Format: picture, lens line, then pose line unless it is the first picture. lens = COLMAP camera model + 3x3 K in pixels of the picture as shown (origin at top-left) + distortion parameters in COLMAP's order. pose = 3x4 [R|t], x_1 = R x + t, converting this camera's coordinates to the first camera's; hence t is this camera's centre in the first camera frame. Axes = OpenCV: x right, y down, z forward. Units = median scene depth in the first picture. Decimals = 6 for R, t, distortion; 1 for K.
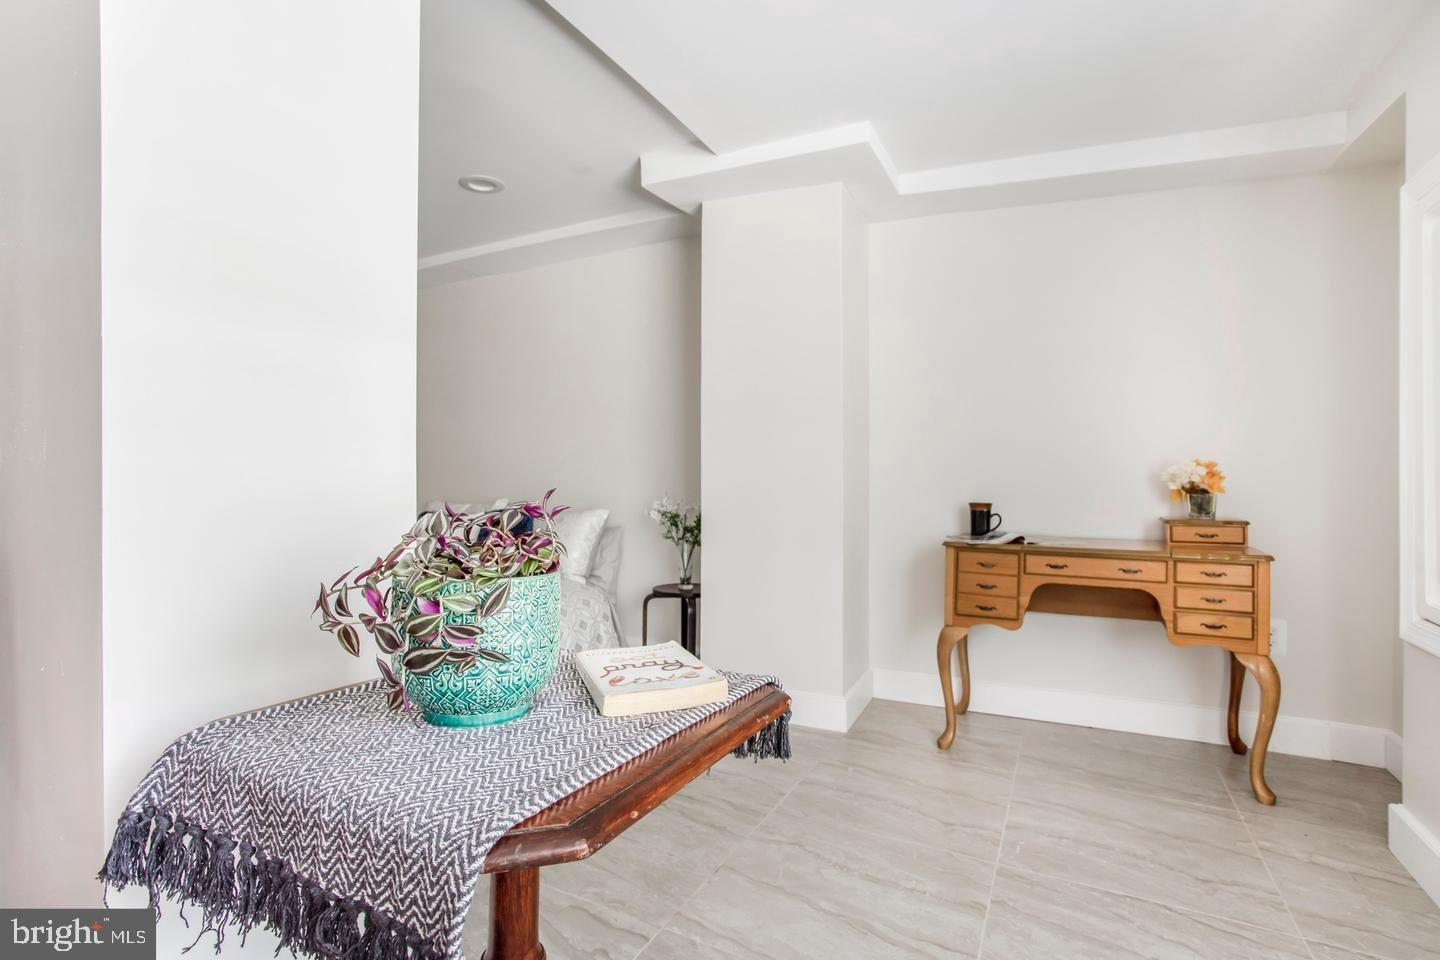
lens RADIAL K [[698.2, 0, 720.0], [0, 698.2, 473.7], [0, 0, 1]] dist [-0.051272, 0.028329]
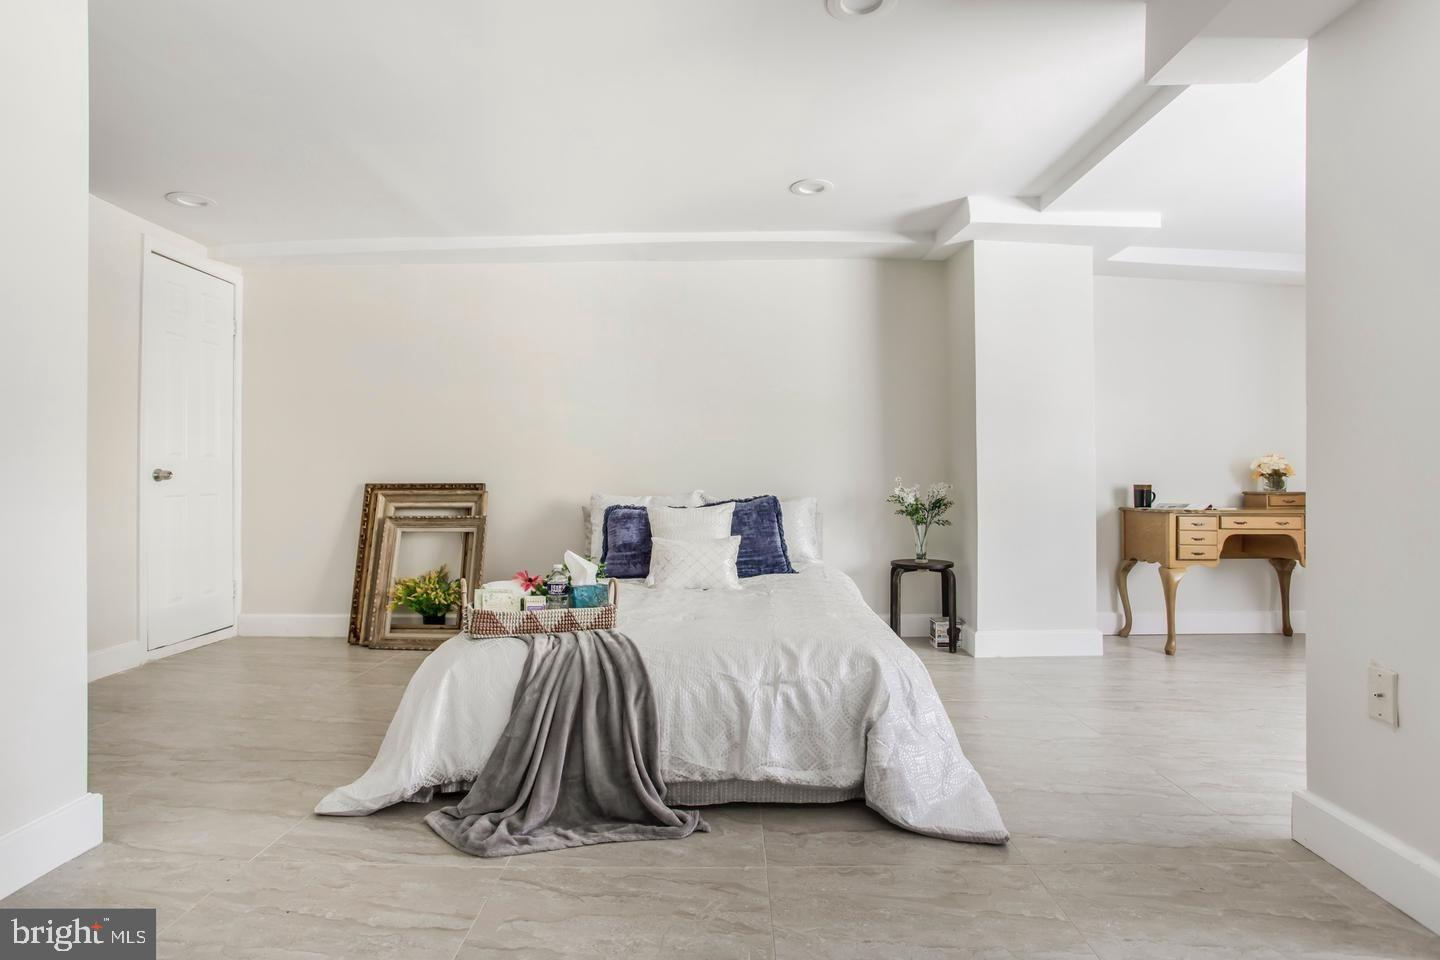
lens RADIAL K [[698.2, 0, 720.0], [0, 698.2, 473.7], [0, 0, 1]] dist [-0.051272, 0.028329]
pose [[0.894238, 0.000349, 0.447591, -1.120422], [0.002469, 0.999981, -0.005713, 0.027657], [-0.447584, 0.006214, 0.894220, 0.142112]]
